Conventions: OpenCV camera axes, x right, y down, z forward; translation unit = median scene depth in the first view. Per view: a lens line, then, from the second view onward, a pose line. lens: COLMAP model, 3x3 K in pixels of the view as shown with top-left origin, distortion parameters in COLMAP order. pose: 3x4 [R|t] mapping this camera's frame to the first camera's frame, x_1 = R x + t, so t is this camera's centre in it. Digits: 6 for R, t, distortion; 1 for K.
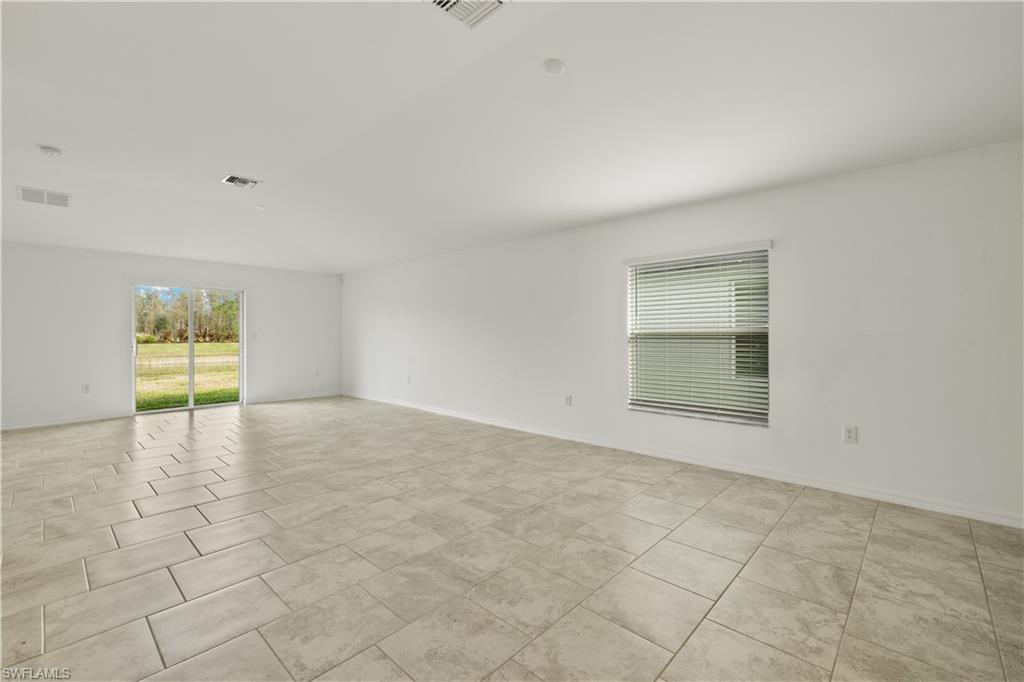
lens RADIAL K [[445.3, 0, 509.7], [0, 445.3, 335.9], [0, 0, 1]] dist [0.006441, -0.000870]
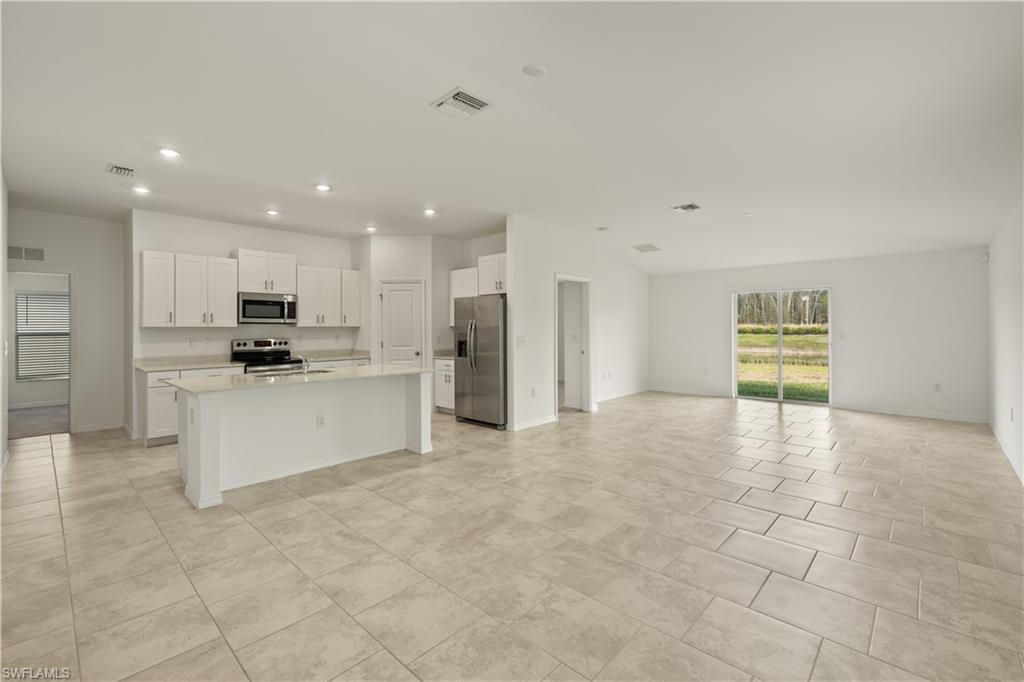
lens RADIAL K [[445.3, 0, 502.4], [0, 445.3, 326.8], [0, 0, 1]] dist [0.006441, -0.000870]
pose [[-0.014549, 0.002000, -0.999892, 0.780947], [0.001709, 0.999997, 0.001975, -0.044148], [0.999893, -0.001680, -0.014552, 0.702713]]
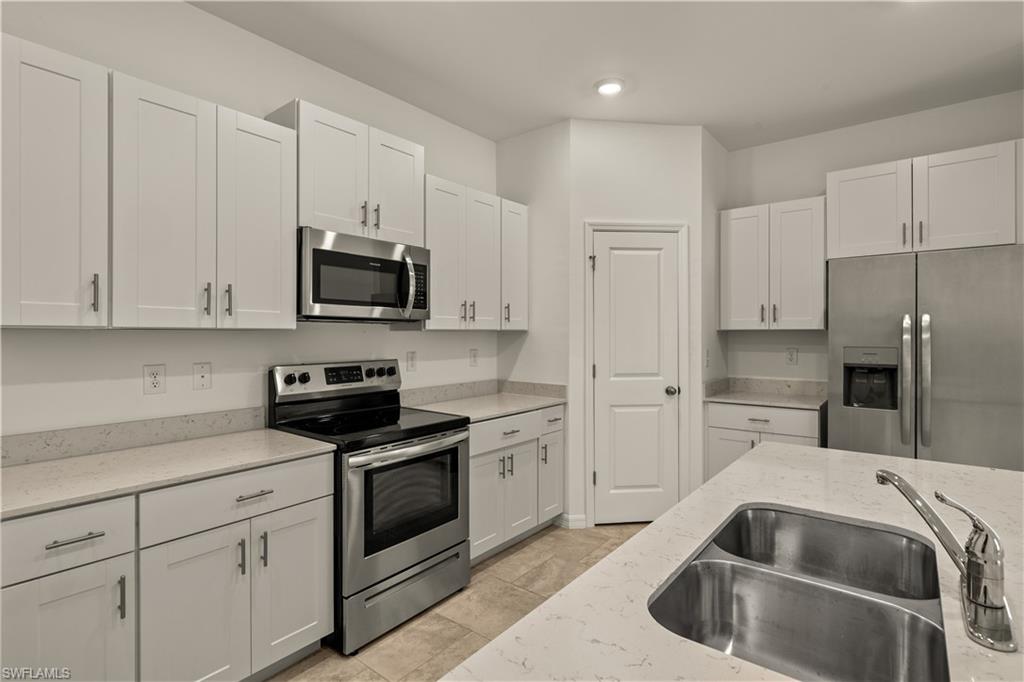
lens RADIAL K [[497.8, 0, 505.6], [0, 497.8, 335.0], [0, 0, 1]] dist [-0.003332, 0.001061]
pose [[0.072452, 0.006485, -0.997351, -0.267868], [-0.001171, 0.999979, 0.006417, -0.038705], [0.997371, 0.000702, 0.072458, -0.128803]]
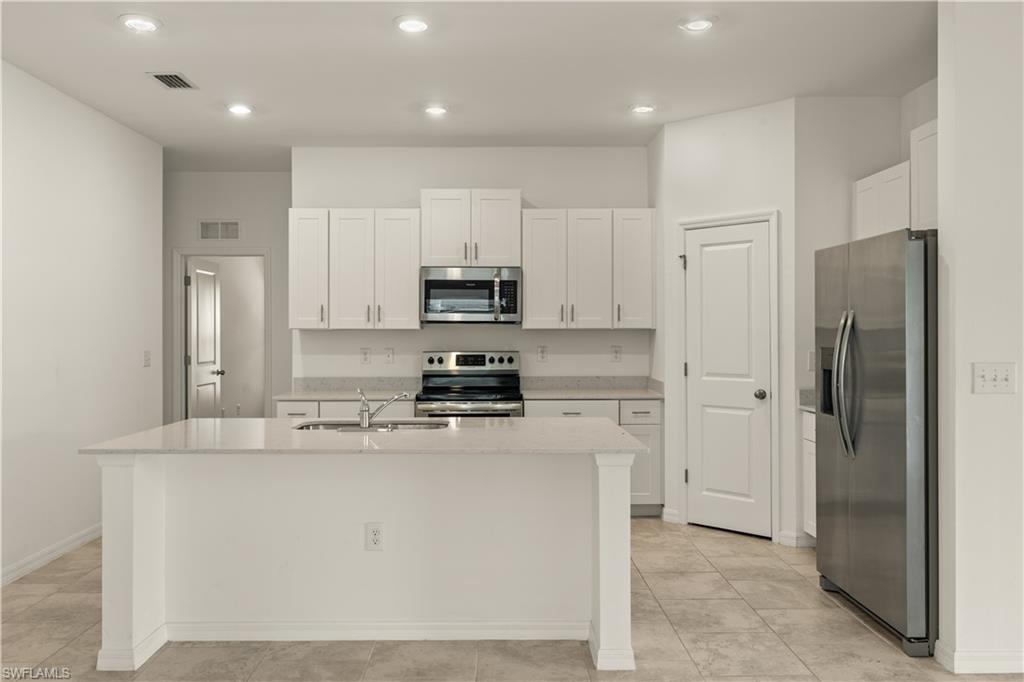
lens RADIAL K [[783.2, 0, 499.4], [0, 783.2, 331.9], [0, 0, 1]] dist [0.003731, -0.004693]
pose [[-0.724247, 0.005134, -0.689522, 0.111979], [0.001851, 0.999983, 0.005502, -0.044805], [0.689538, 0.002708, -0.724244, 1.009142]]
